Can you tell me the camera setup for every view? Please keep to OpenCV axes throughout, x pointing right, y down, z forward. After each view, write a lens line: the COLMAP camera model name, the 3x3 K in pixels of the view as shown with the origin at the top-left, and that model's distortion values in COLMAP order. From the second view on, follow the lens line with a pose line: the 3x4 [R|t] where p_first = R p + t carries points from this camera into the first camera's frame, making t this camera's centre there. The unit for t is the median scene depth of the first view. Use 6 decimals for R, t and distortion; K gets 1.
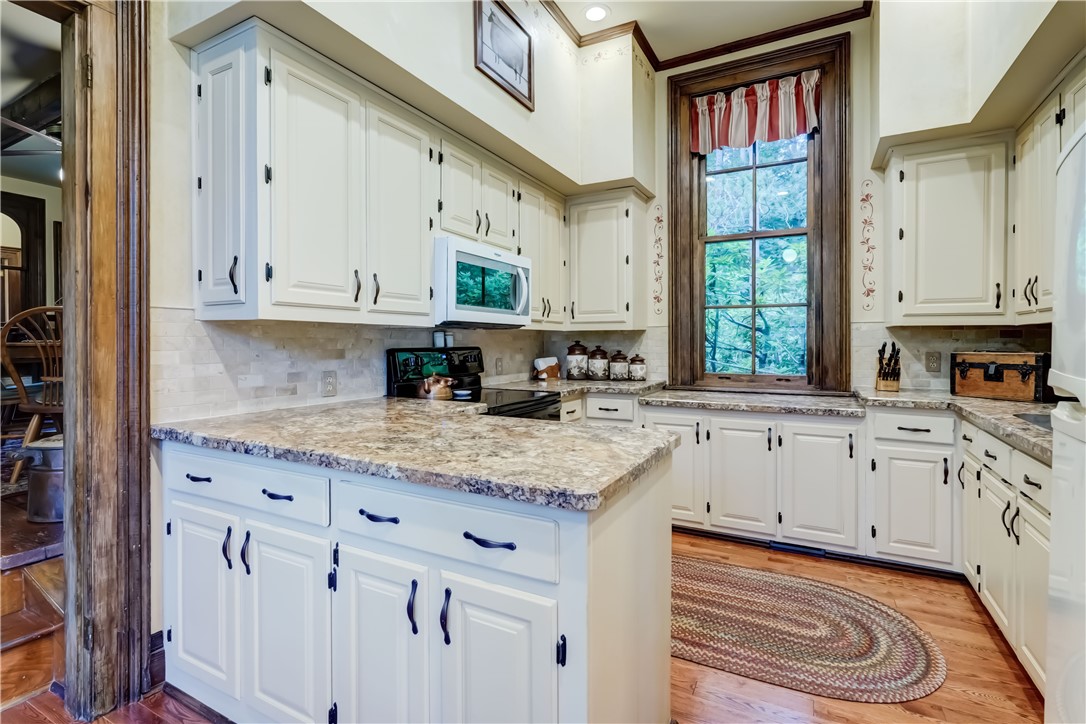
lens RADIAL K [[566.0, 0, 536.5], [0, 566.0, 343.6], [0, 0, 1]] dist [-0.017313, 0.014811]
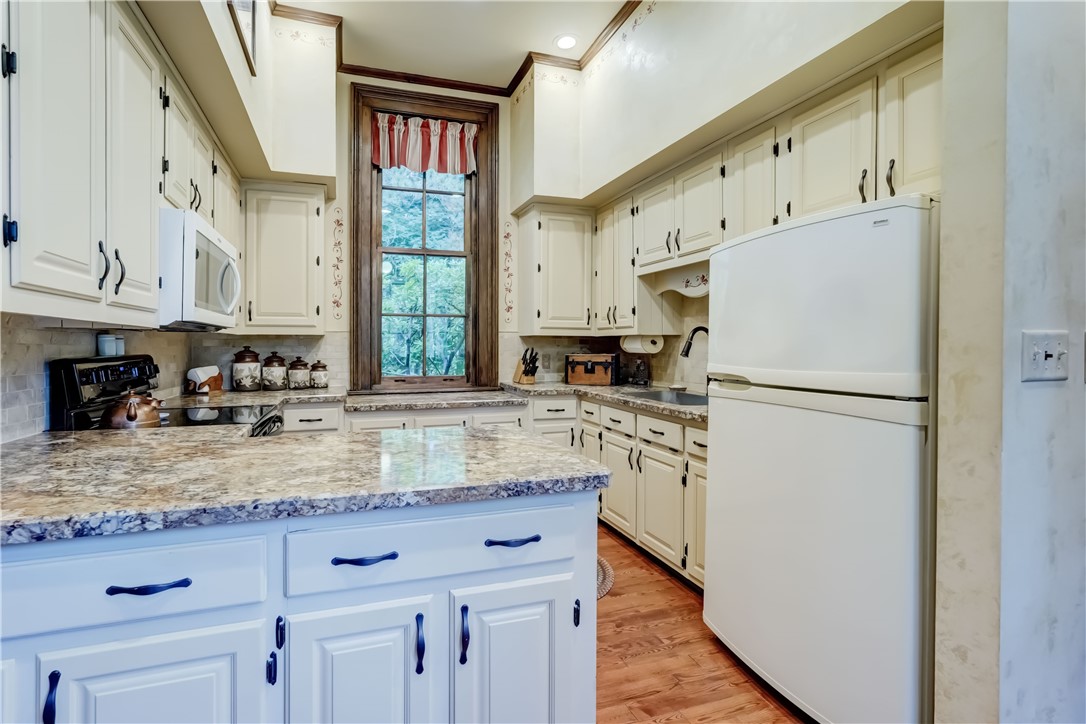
lens RADIAL K [[566.0, 0, 536.5], [0, 566.0, 343.6], [0, 0, 1]] dist [-0.017313, 0.014811]
pose [[0.626445, 0.002927, 0.779460, -0.380224], [0.001842, 0.999985, -0.005235, -0.004273], [-0.779464, 0.004715, 0.626430, 0.135457]]
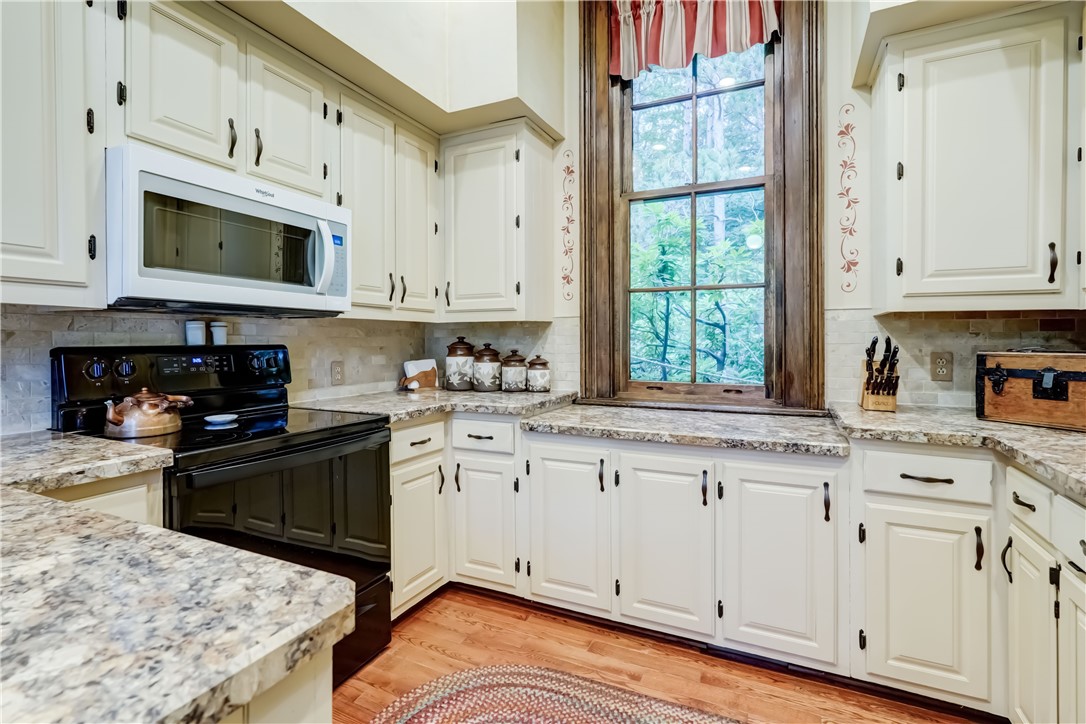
lens RADIAL K [[498.2, 0, 587.3], [0, 498.2, 341.5], [0, 0, 1]] dist [-0.015427, 0.012189]
pose [[0.997276, 0.000046, 0.073758, 0.220805], [0.000258, 0.999992, -0.004103, 0.004371], [-0.073758, 0.004111, 0.997268, 0.411699]]
